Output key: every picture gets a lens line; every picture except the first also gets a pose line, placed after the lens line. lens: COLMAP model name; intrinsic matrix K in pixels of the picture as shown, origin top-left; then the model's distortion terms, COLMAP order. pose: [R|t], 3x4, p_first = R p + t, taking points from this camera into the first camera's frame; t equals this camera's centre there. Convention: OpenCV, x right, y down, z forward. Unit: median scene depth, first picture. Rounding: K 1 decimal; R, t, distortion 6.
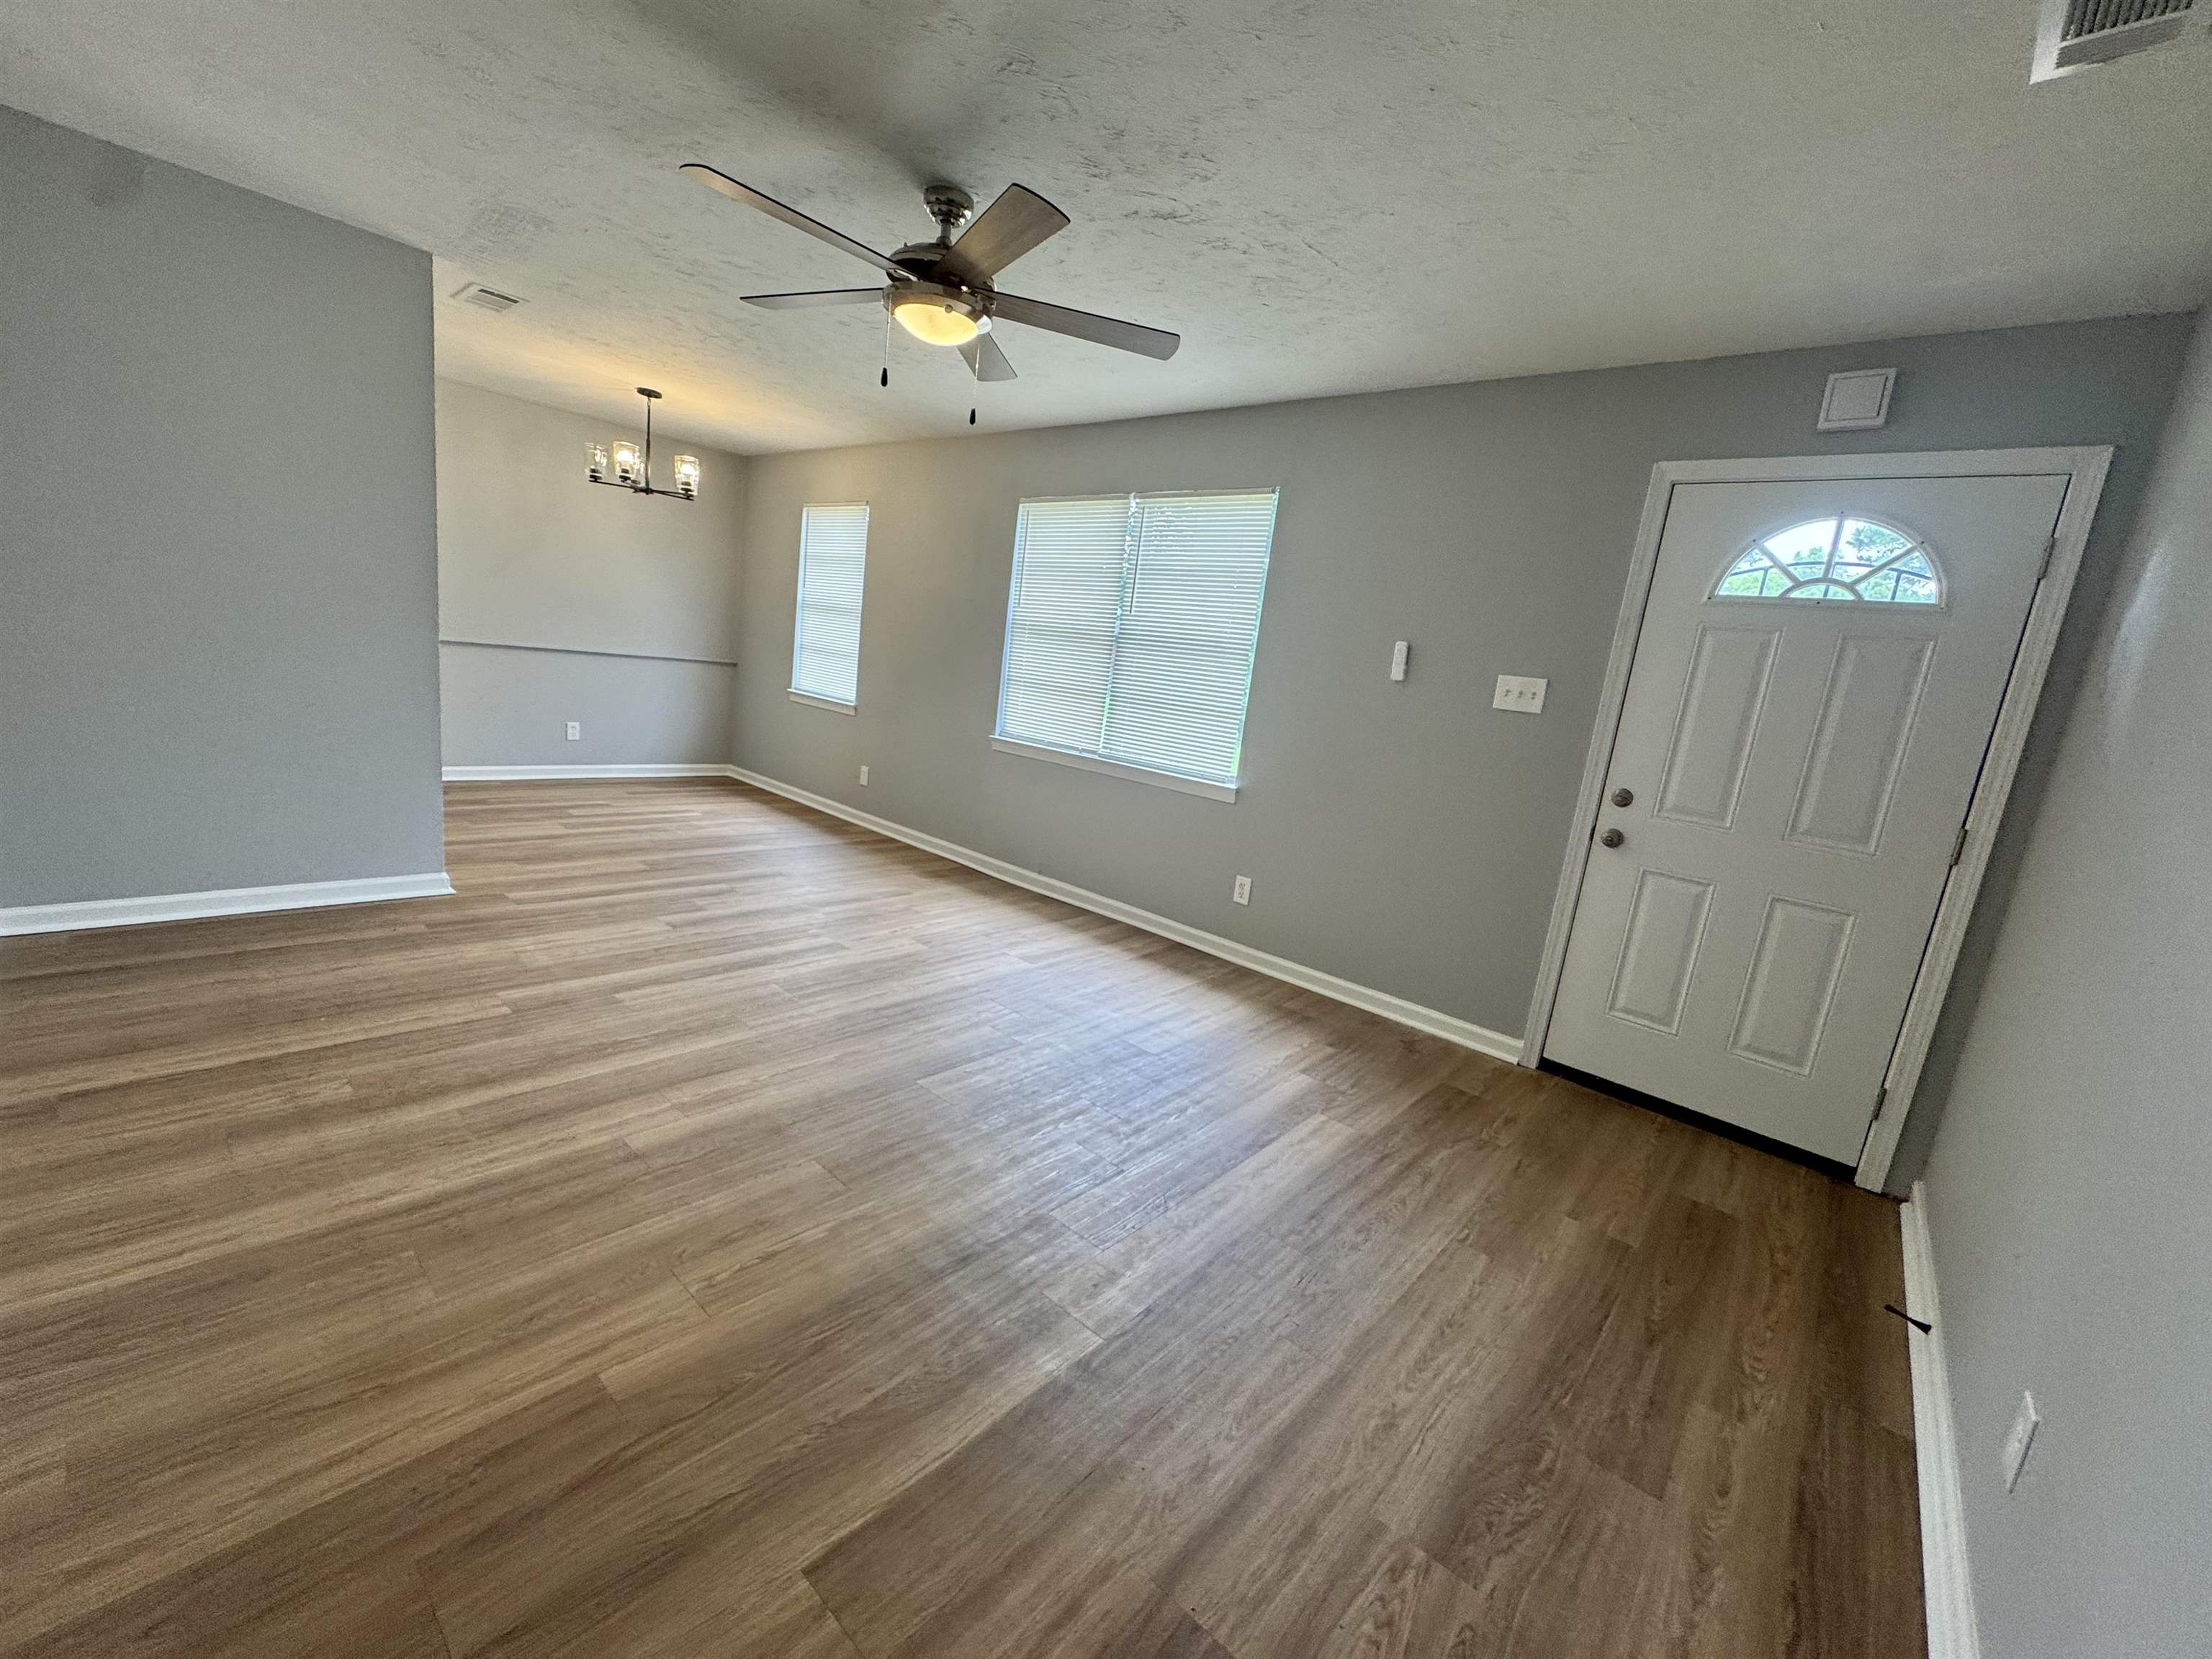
lens RADIAL K [[887.1, 0, 1106.0], [0, 887.1, 829.5], [0, 0, 1]] dist [-0.001910, 0.000293]
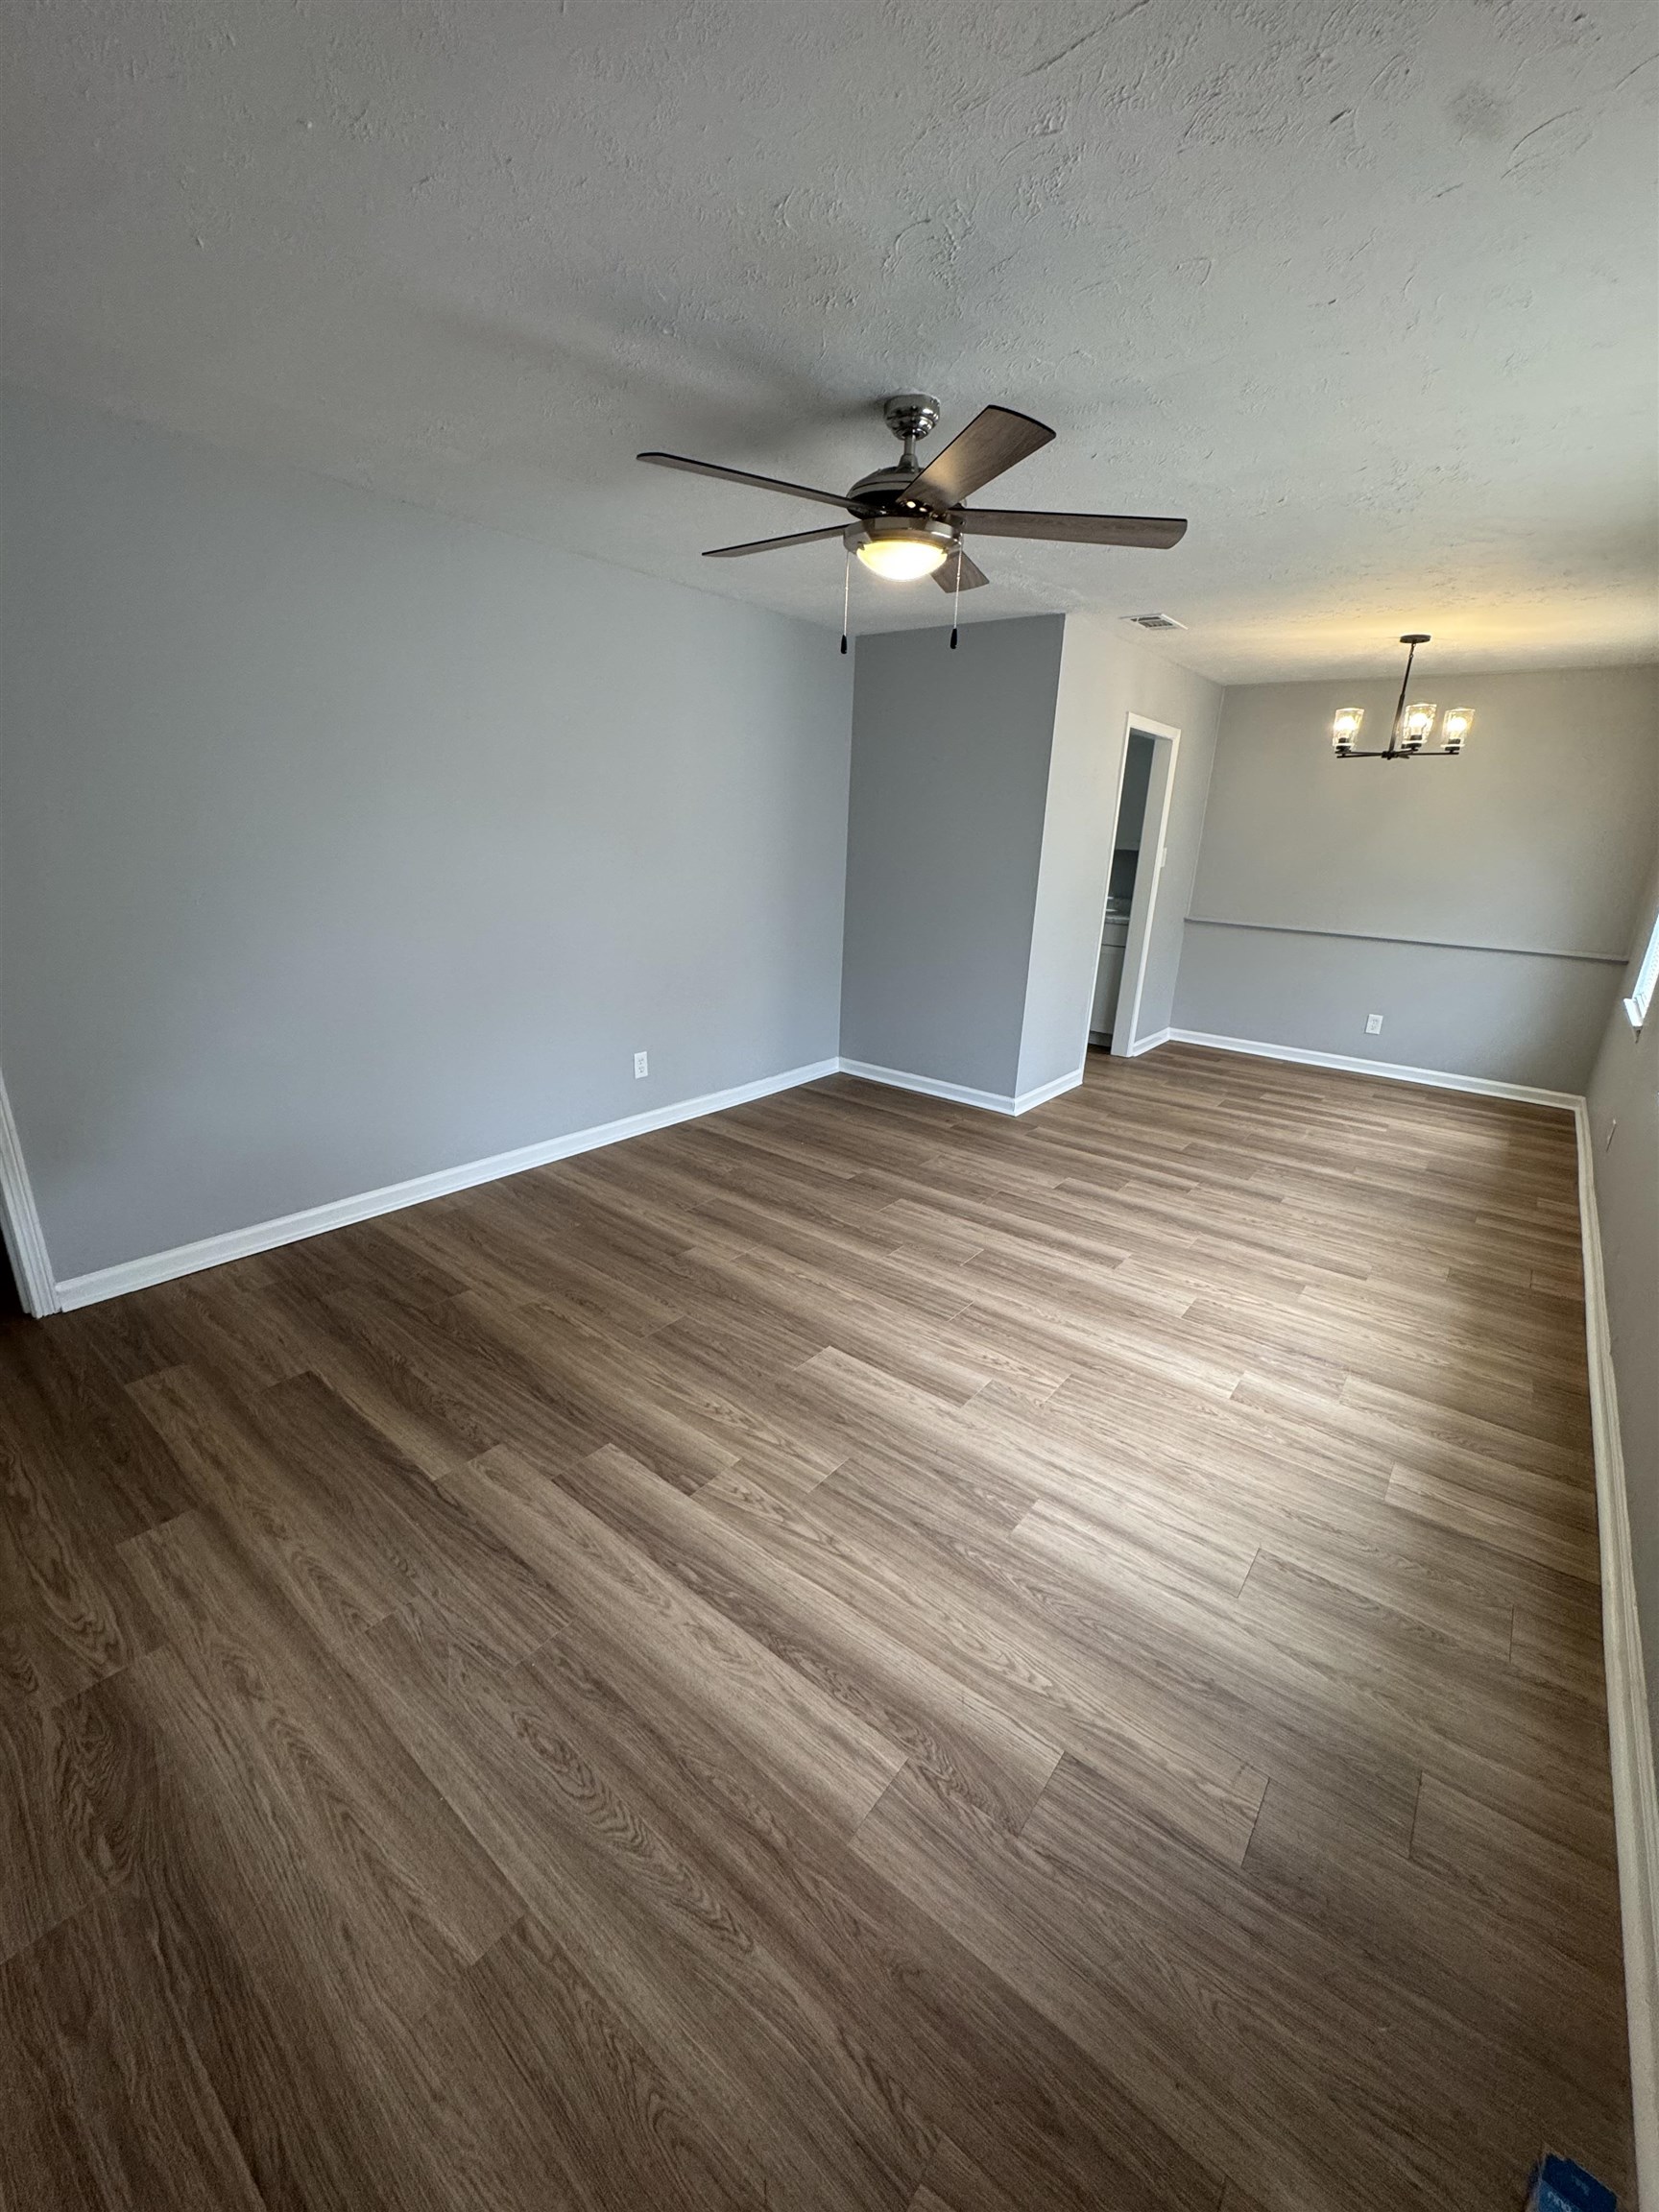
lens RADIAL K [[887.1, 0, 829.5], [0, 887.1, 1106.0], [0, 0, 1]] dist [-0.001910, 0.000293]
pose [[0.050292, 0.189934, -0.980508, 0.622645], [-0.218576, 0.960044, 0.174759, -0.131613], [0.974523, 0.205526, 0.089797, 0.741579]]
